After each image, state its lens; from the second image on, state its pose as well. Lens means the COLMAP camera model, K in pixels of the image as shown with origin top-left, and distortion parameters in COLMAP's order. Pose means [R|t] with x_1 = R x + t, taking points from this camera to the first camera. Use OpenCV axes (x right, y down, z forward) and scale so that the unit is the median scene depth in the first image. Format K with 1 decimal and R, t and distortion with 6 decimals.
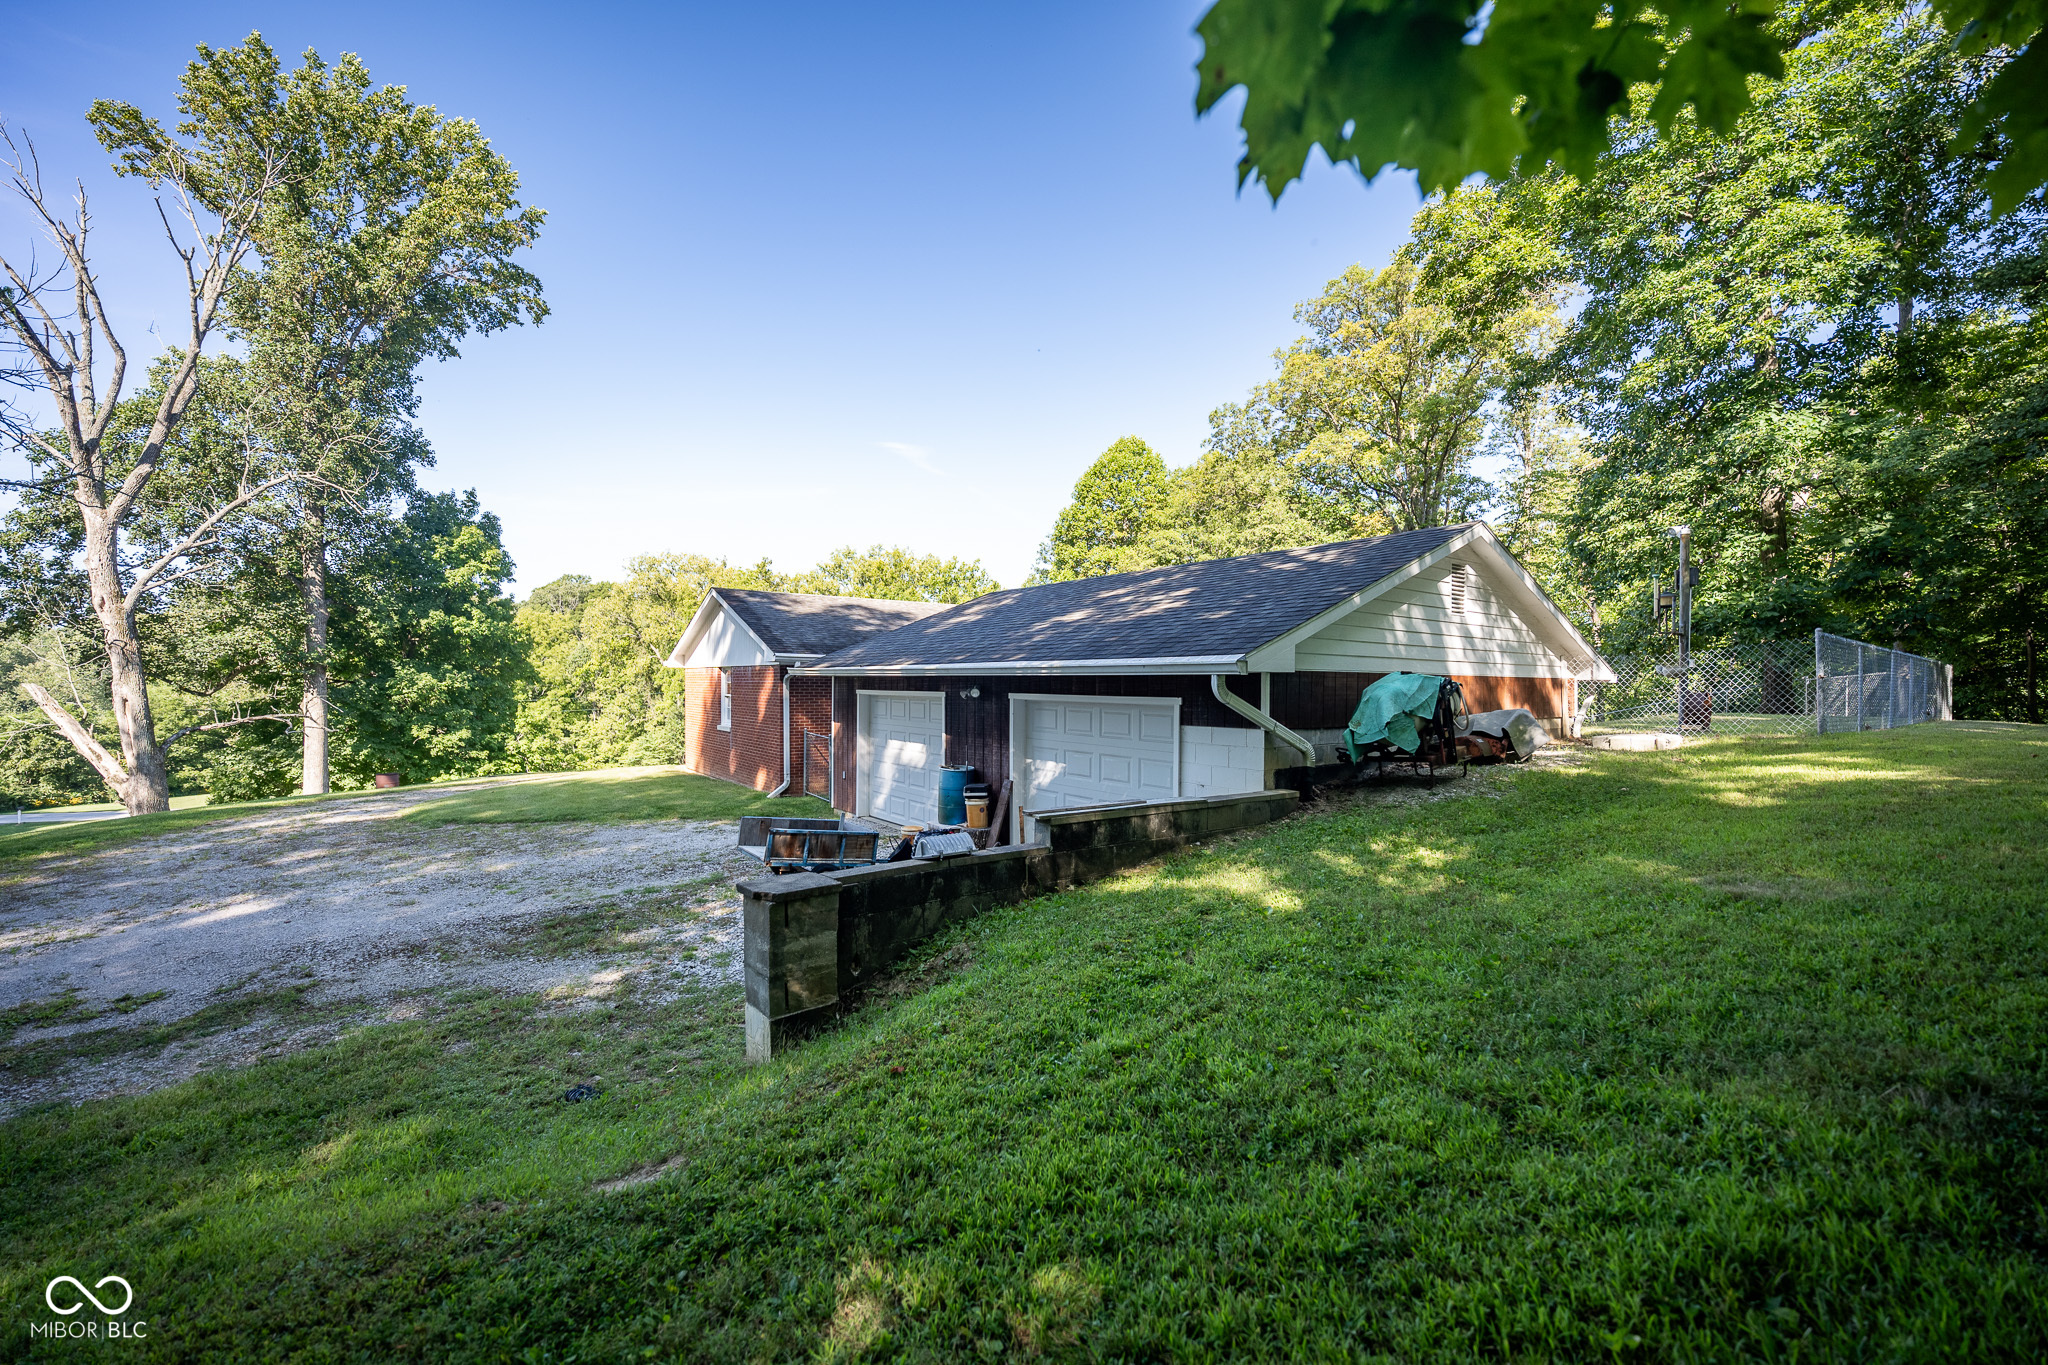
lens RADIAL K [[812.5, 0, 1014.9], [0, 812.5, 683.6], [0, 0, 1]] dist [0.000216, 0.000177]
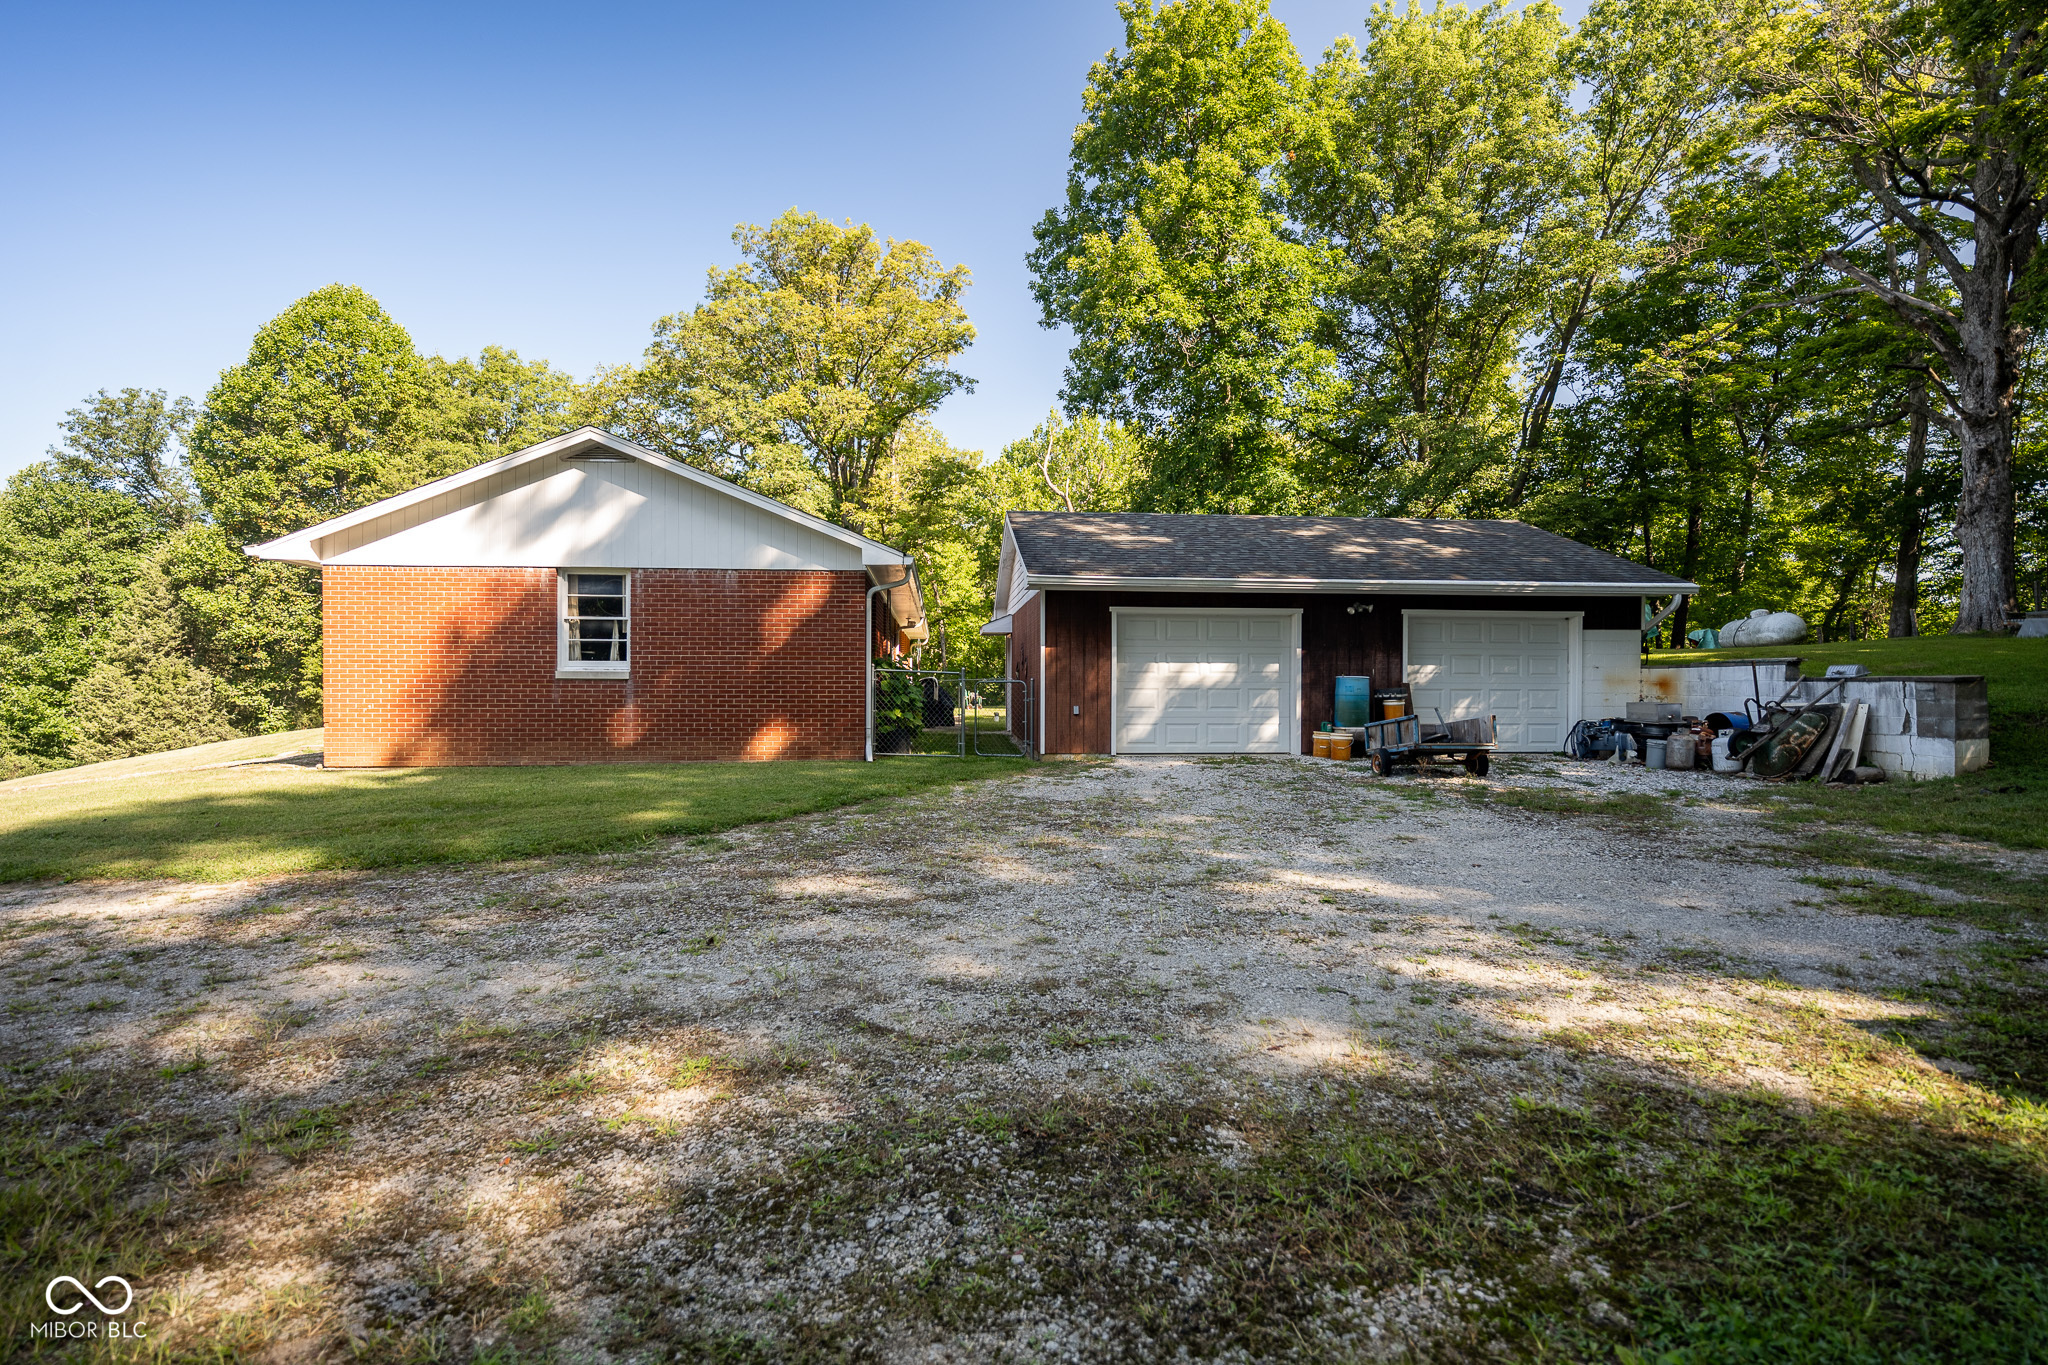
lens RADIAL K [[936.1, 0, 1029.0], [0, 936.1, 681.7], [0, 0, 1]] dist [-0.001133, 0.000200]
pose [[0.516067, -0.008445, 0.856507, -1.349166], [0.002845, 0.999963, 0.008145, 0.096189], [-0.856544, -0.001767, 0.516071, 0.699664]]
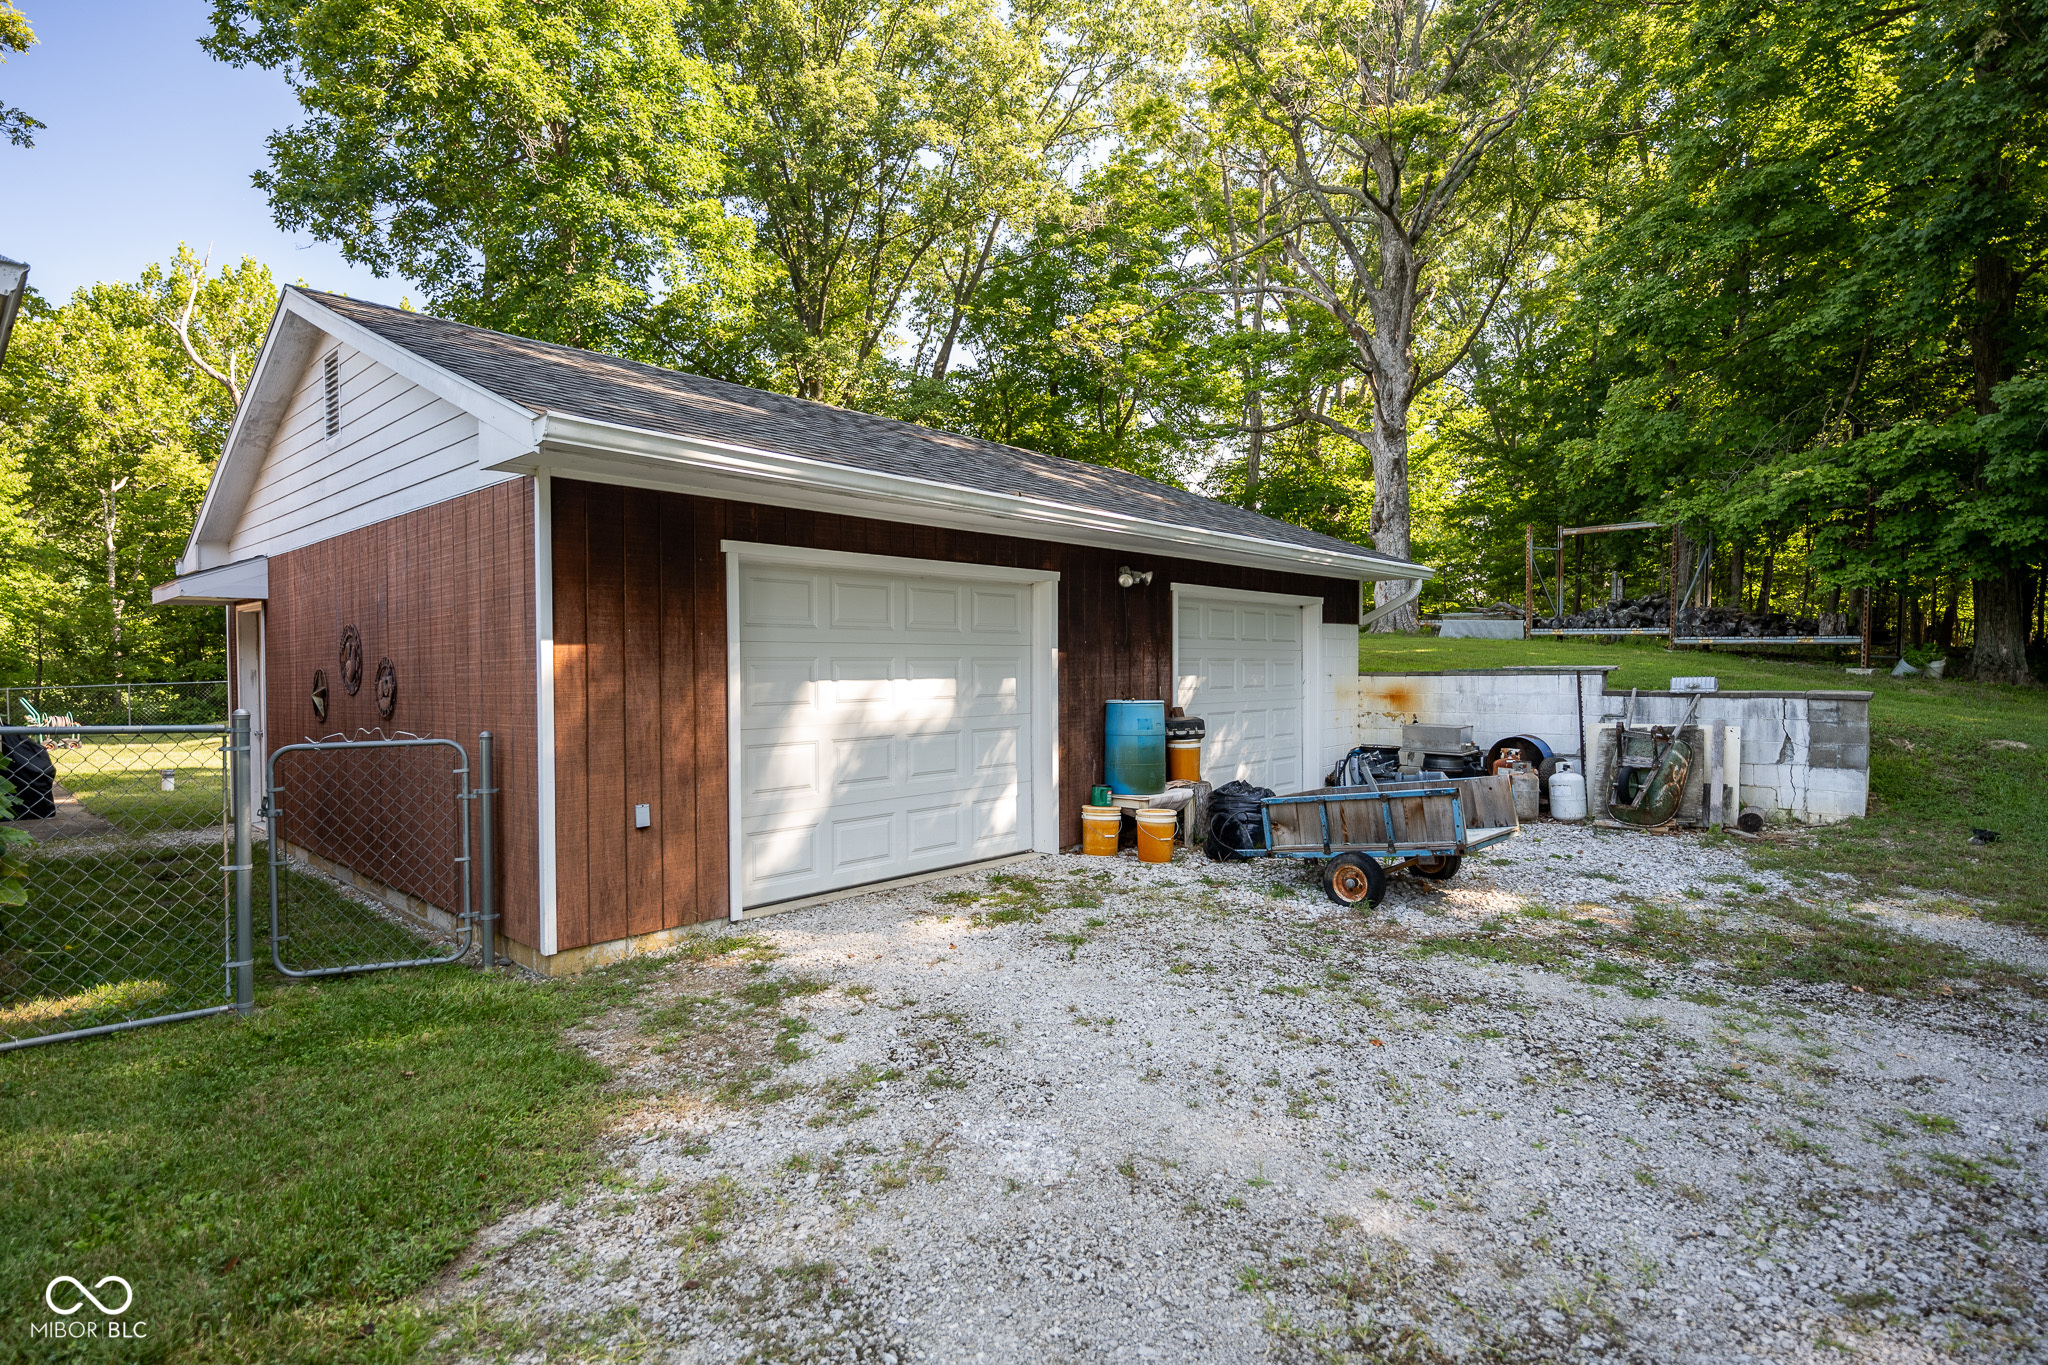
lens RADIAL K [[1023.8, 0, 1024.4], [0, 1023.8, 678.3], [0, 0, 1]] dist [-0.002467, -0.000412]
pose [[-0.192741, -0.018184, 0.981081, -0.782952], [0.006970, 0.999778, 0.019900, 0.069303], [-0.981225, 0.010673, -0.192572, 1.192983]]
